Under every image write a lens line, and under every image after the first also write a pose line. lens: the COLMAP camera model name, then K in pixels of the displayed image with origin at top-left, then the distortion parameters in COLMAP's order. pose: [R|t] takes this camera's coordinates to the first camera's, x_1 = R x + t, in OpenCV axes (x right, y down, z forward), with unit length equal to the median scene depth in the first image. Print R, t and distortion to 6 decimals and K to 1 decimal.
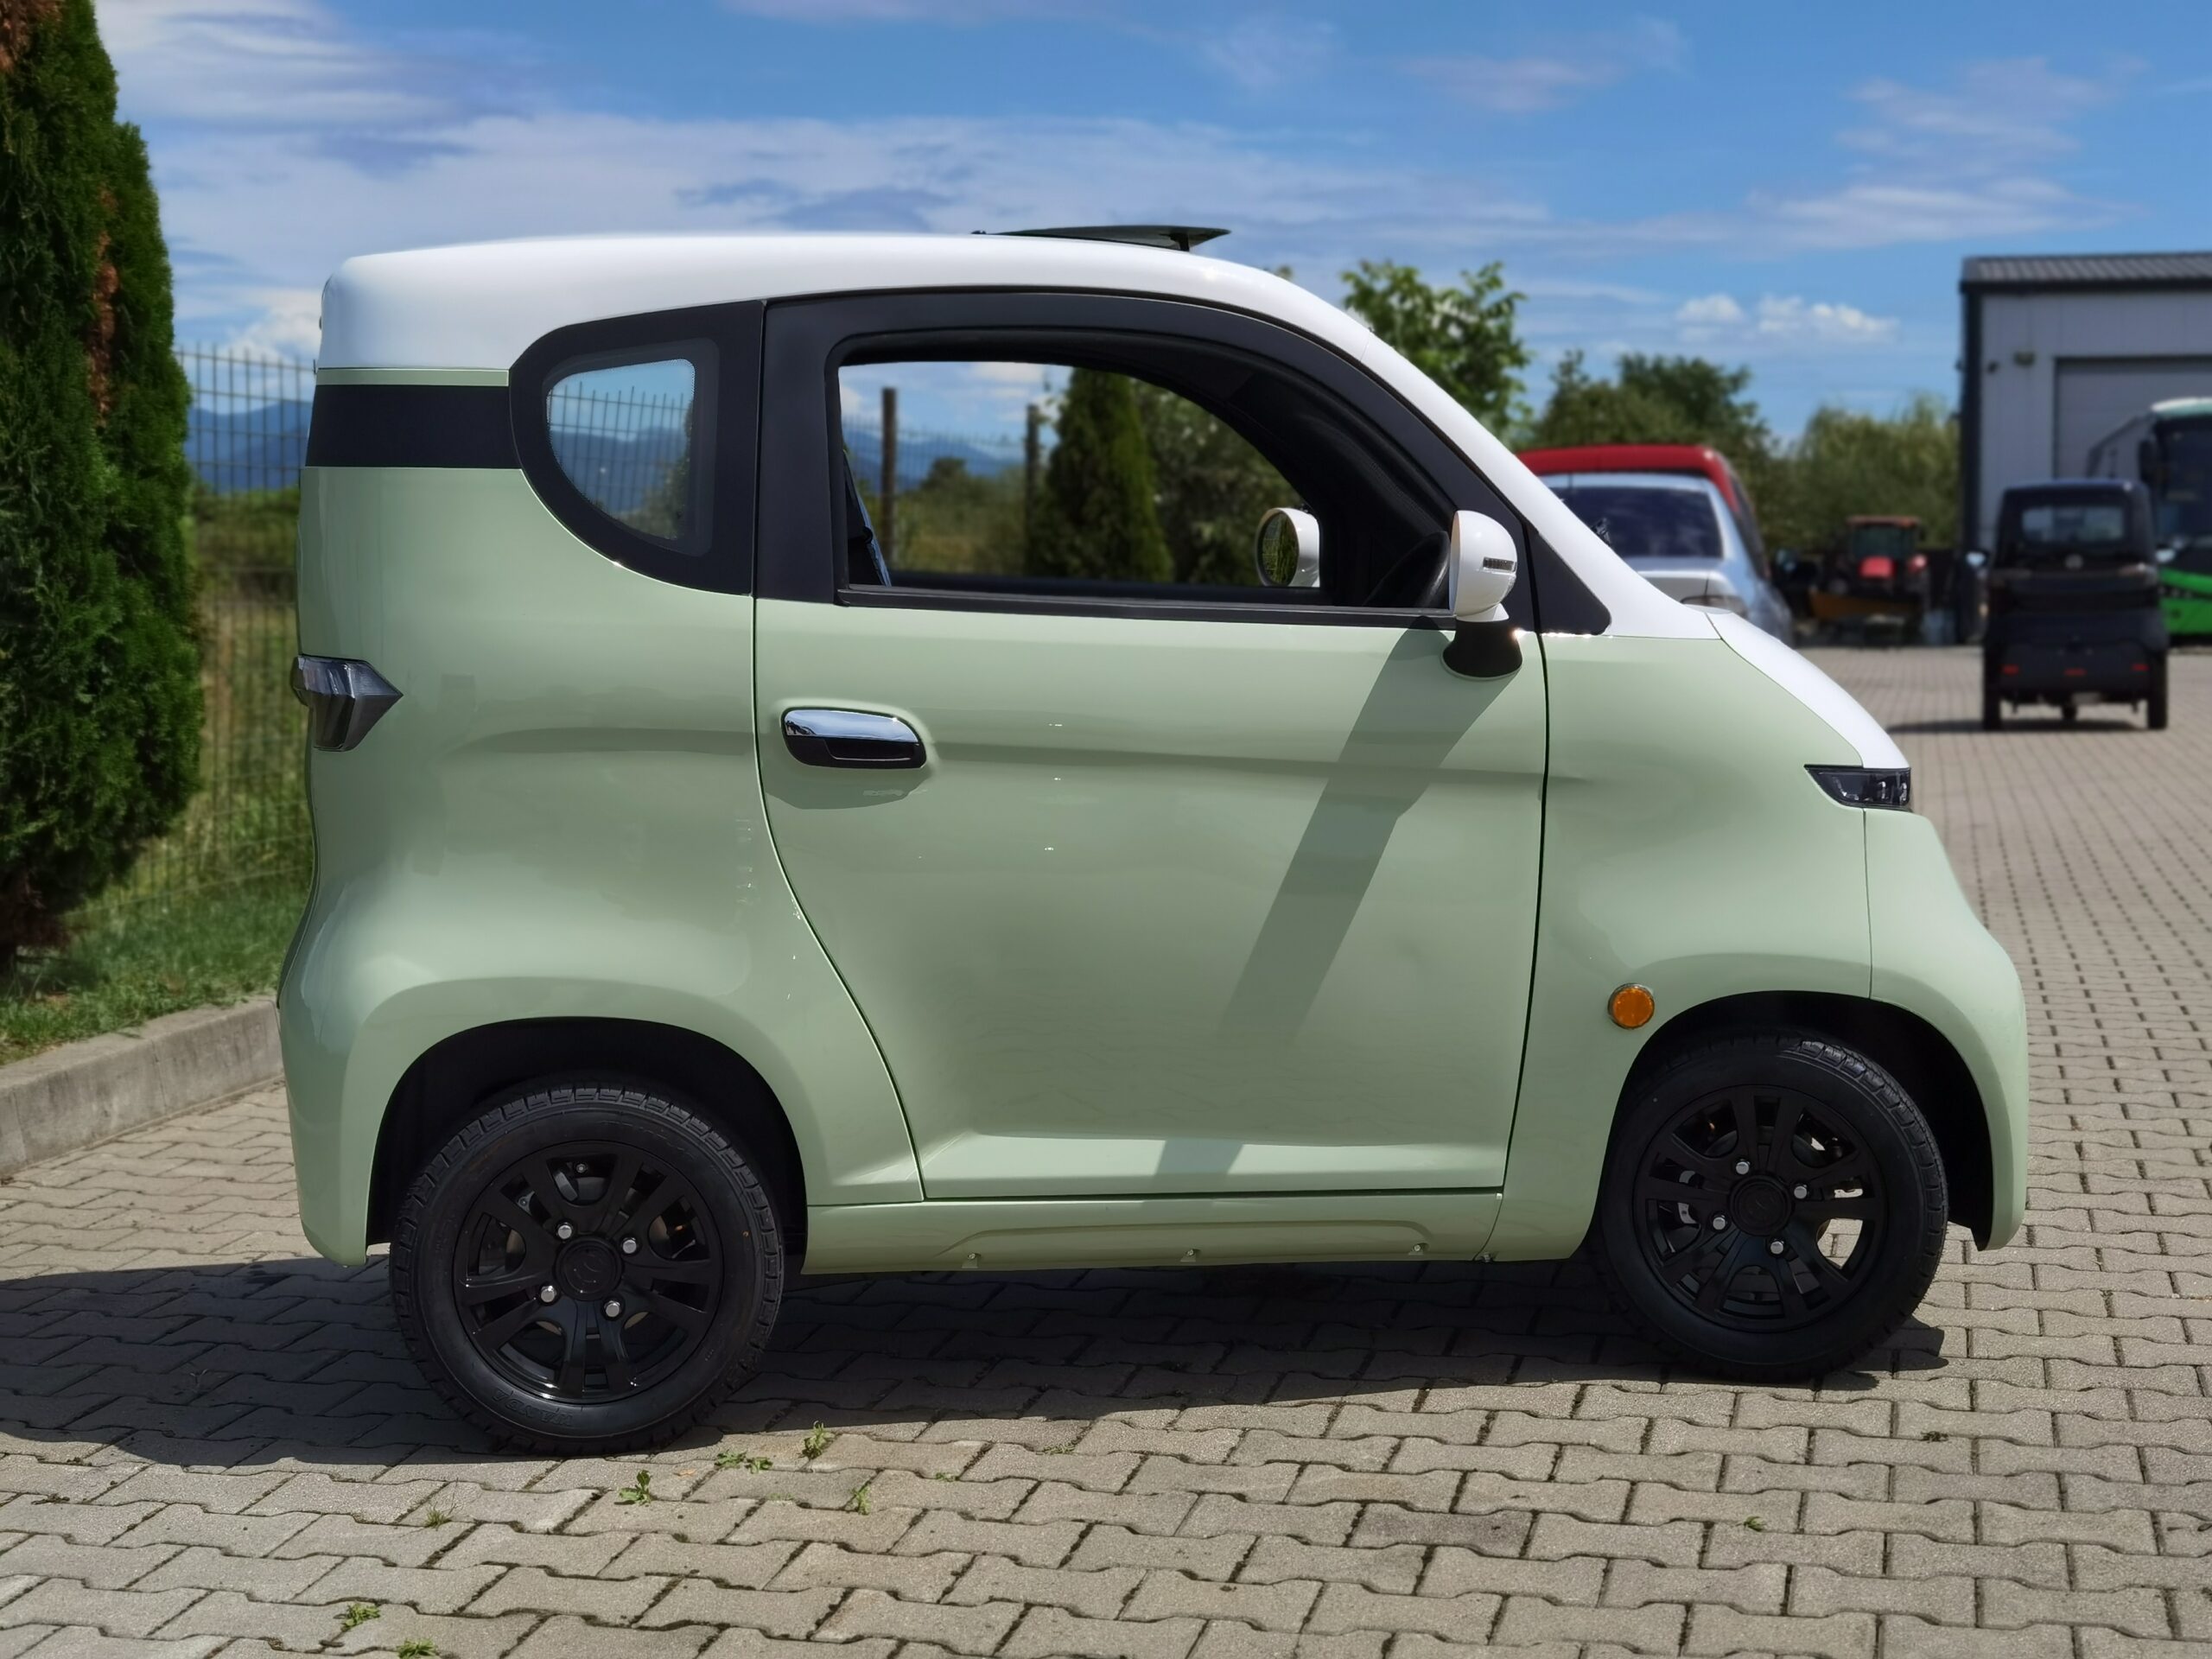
lens RADIAL K [[3447.2, 0, 1106.0], [0, 3447.2, 829.5], [0, 0, 1]] dist [0.026993, -0.259558]
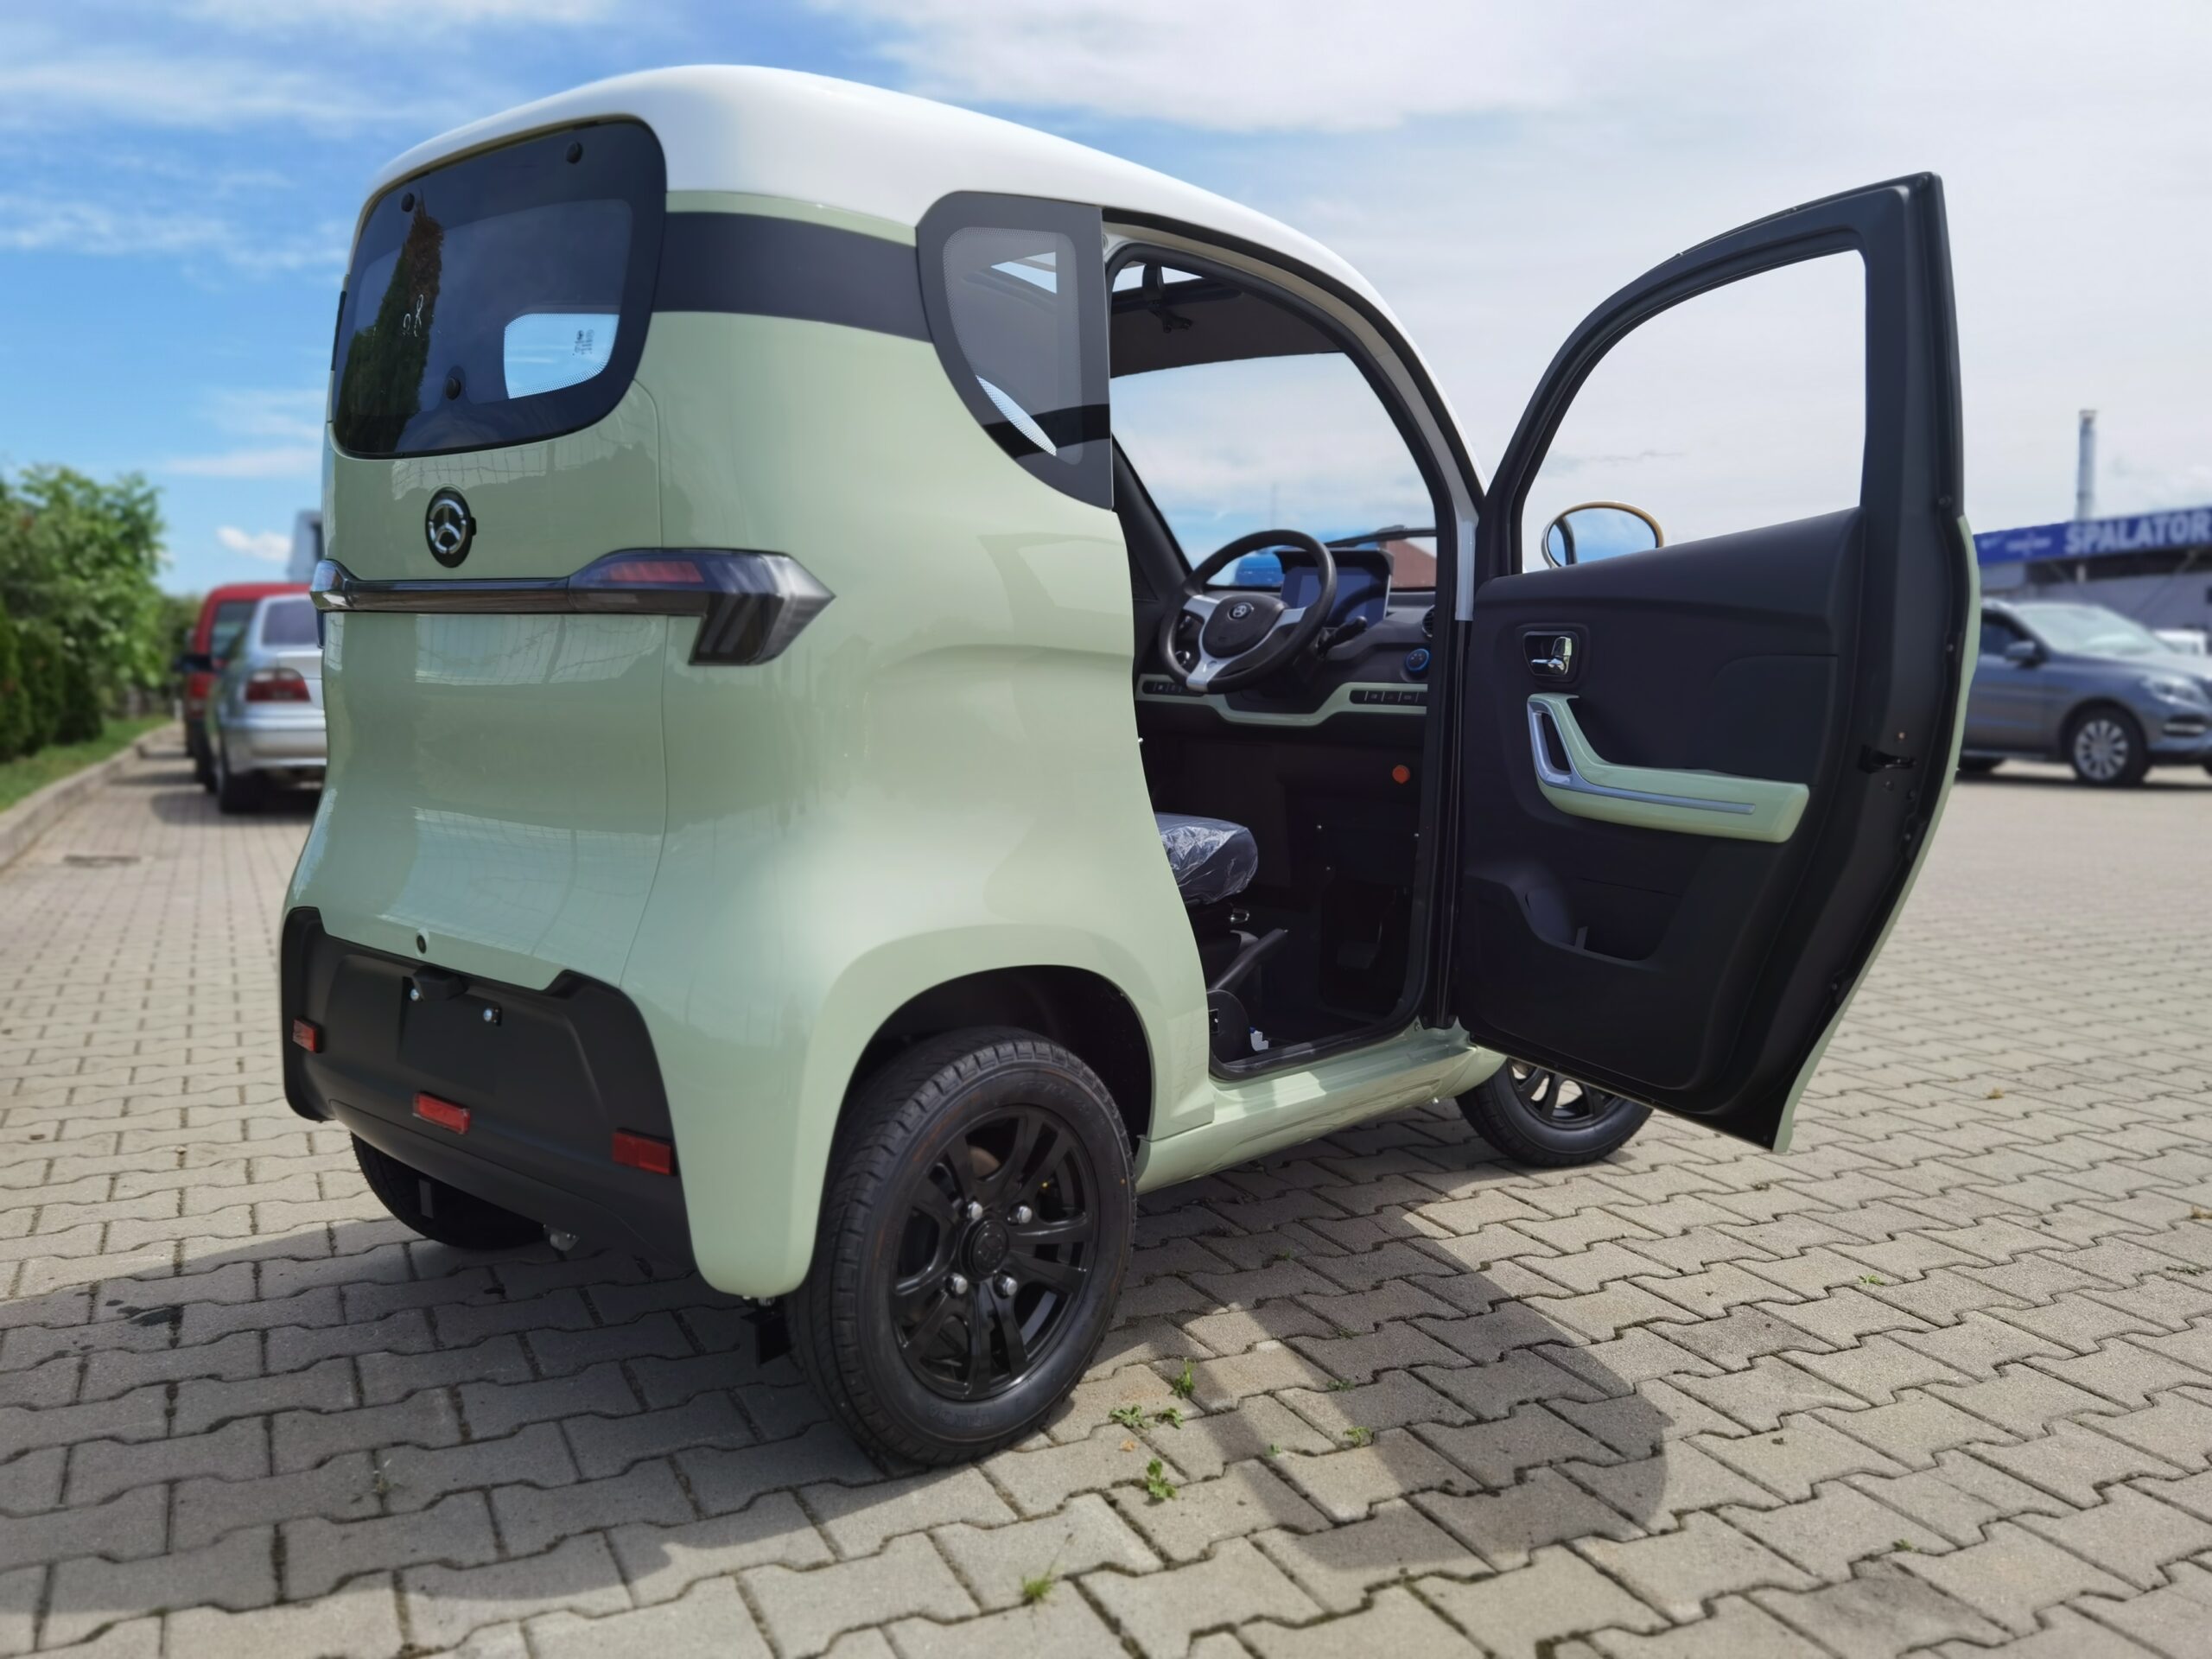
lens RADIAL K [[1756.3, 0, 1103.4], [0, 1756.3, 836.4], [0, 0, 1]] dist [0.024513, -0.007951]
pose [[0.748174, -0.033397, 0.662661, -0.433060], [0.034036, 0.999349, 0.011938, 0.017187], [-0.662629, 0.013622, 0.748824, 0.627487]]
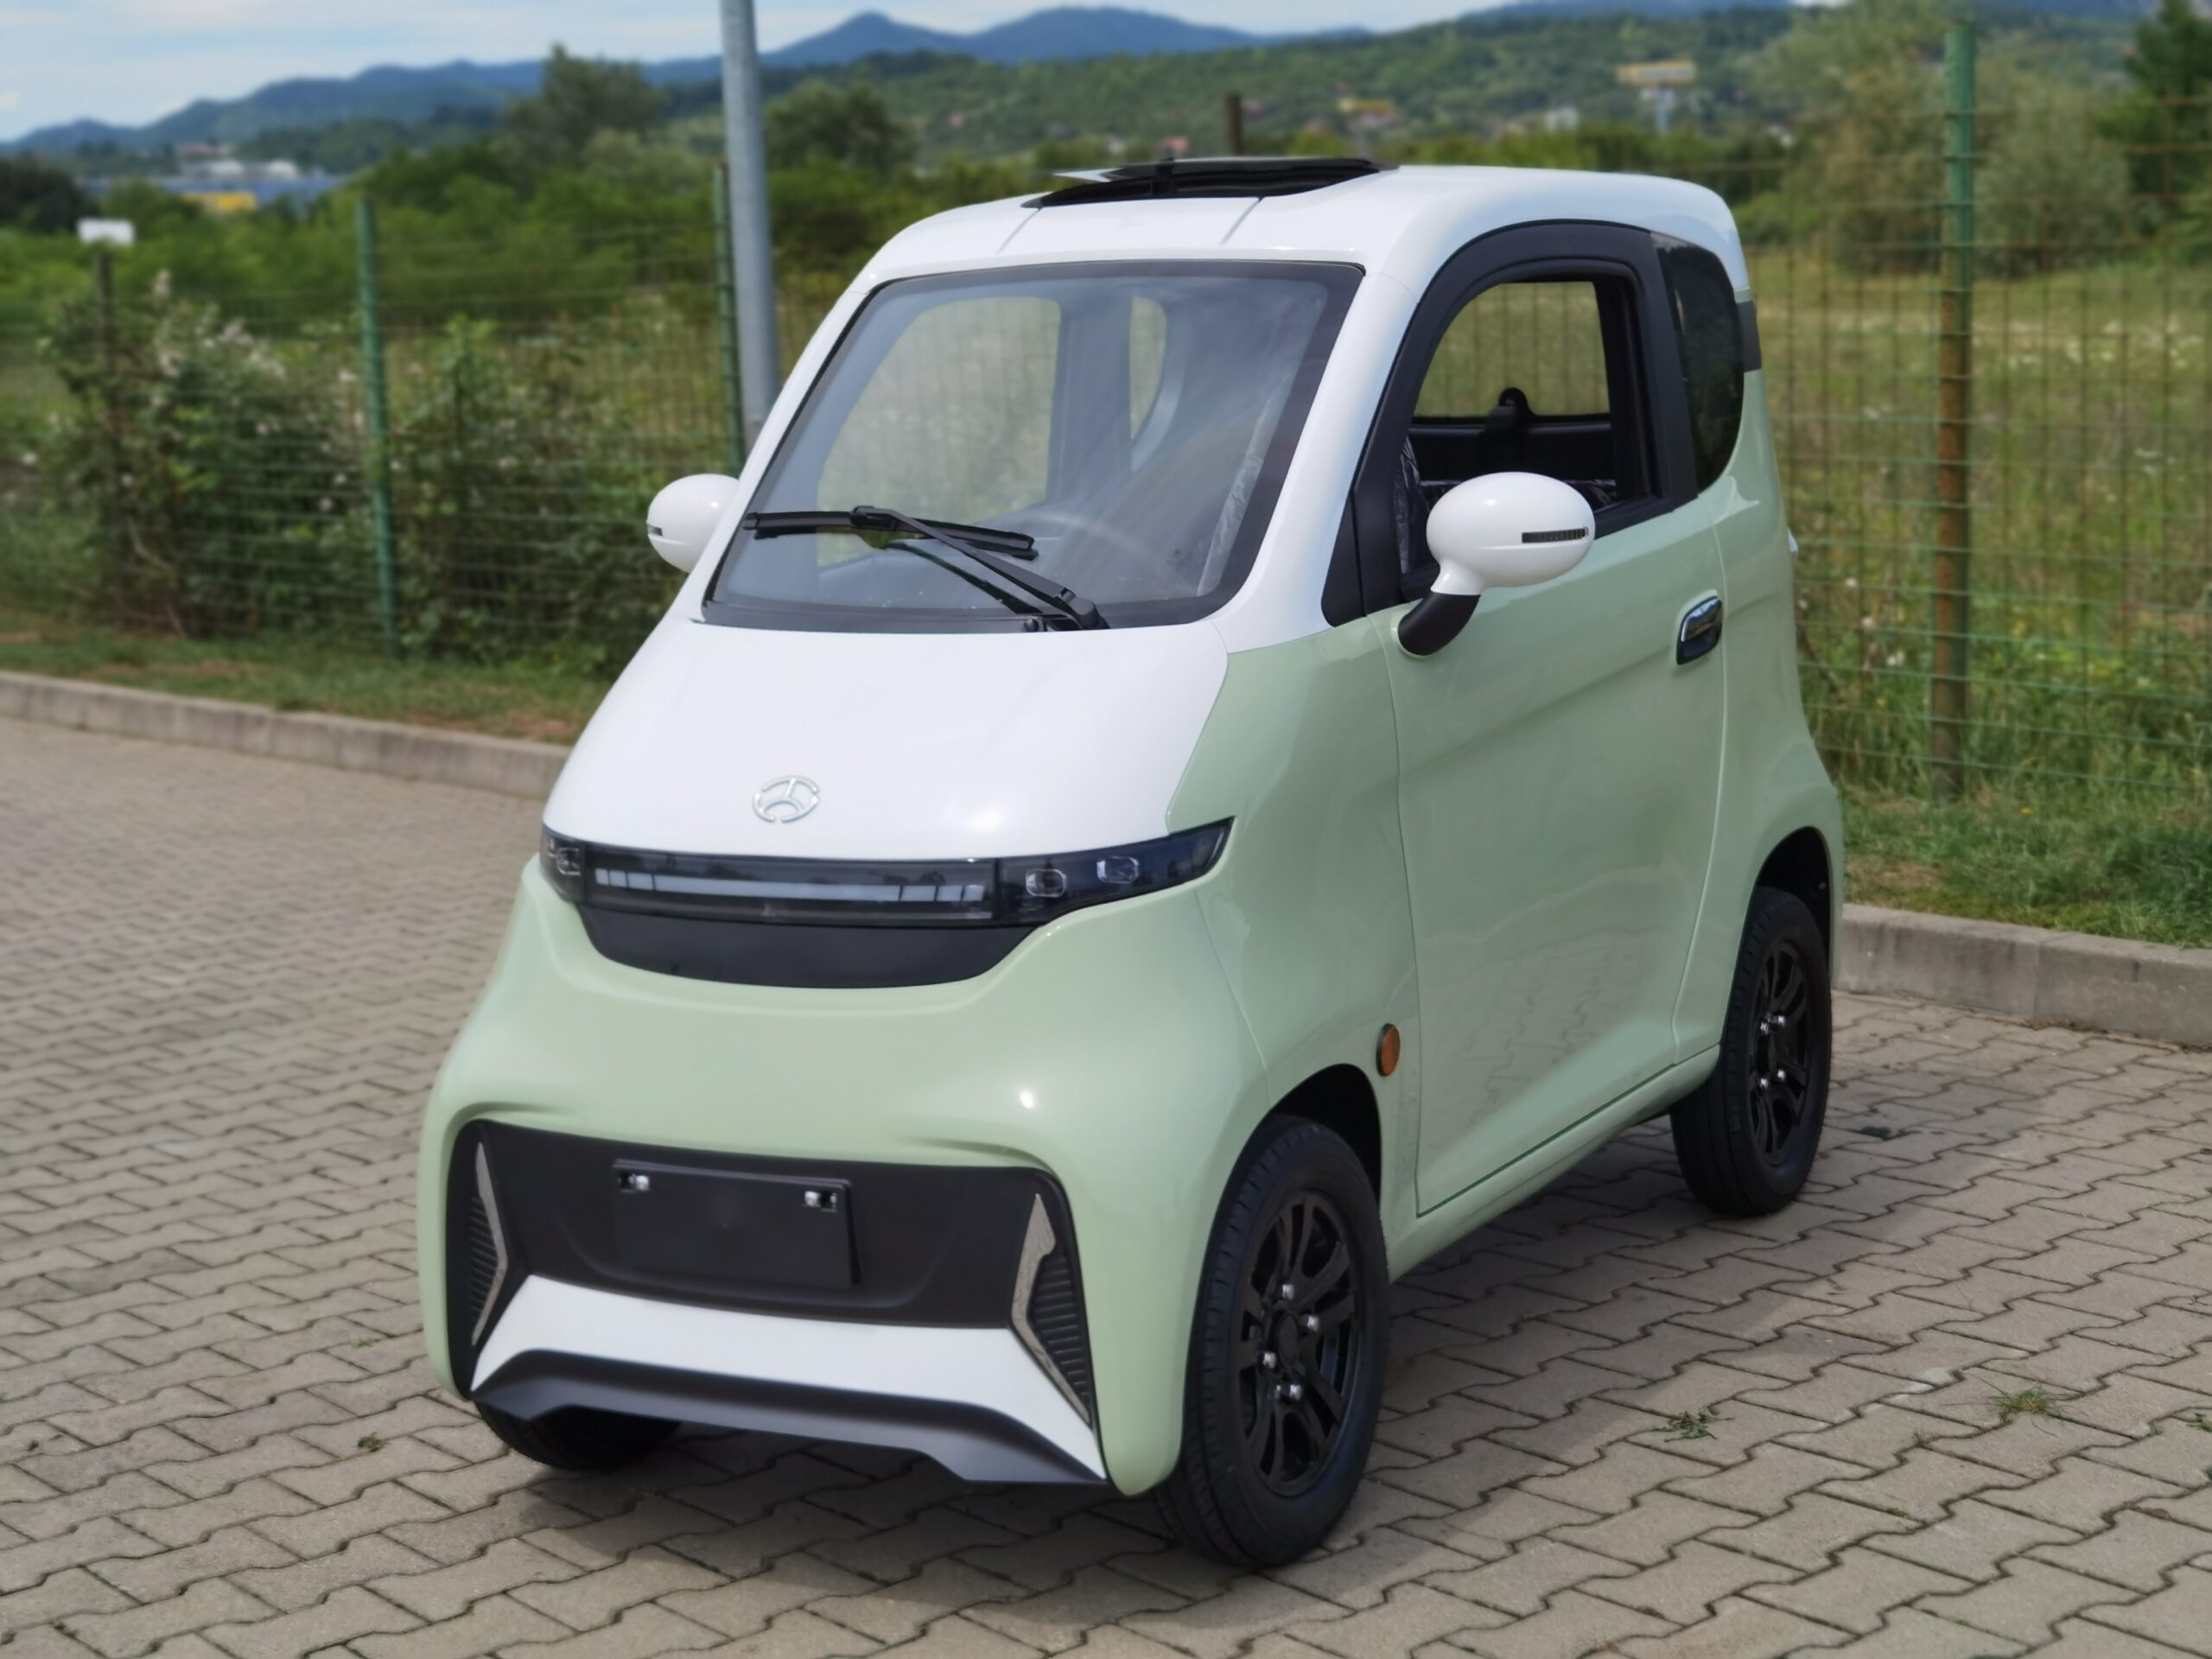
lens RADIAL K [[3477.9, 0, 1117.0], [0, 3477.9, 831.7], [0, 0, 1]] dist [-0.023919, -0.052309]
pose [[-0.556946, 0.160637, -0.814866, 0.888296], [-0.044443, 0.973948, 0.222373, -0.223406], [0.829359, 0.160065, -0.535297, 1.661631]]
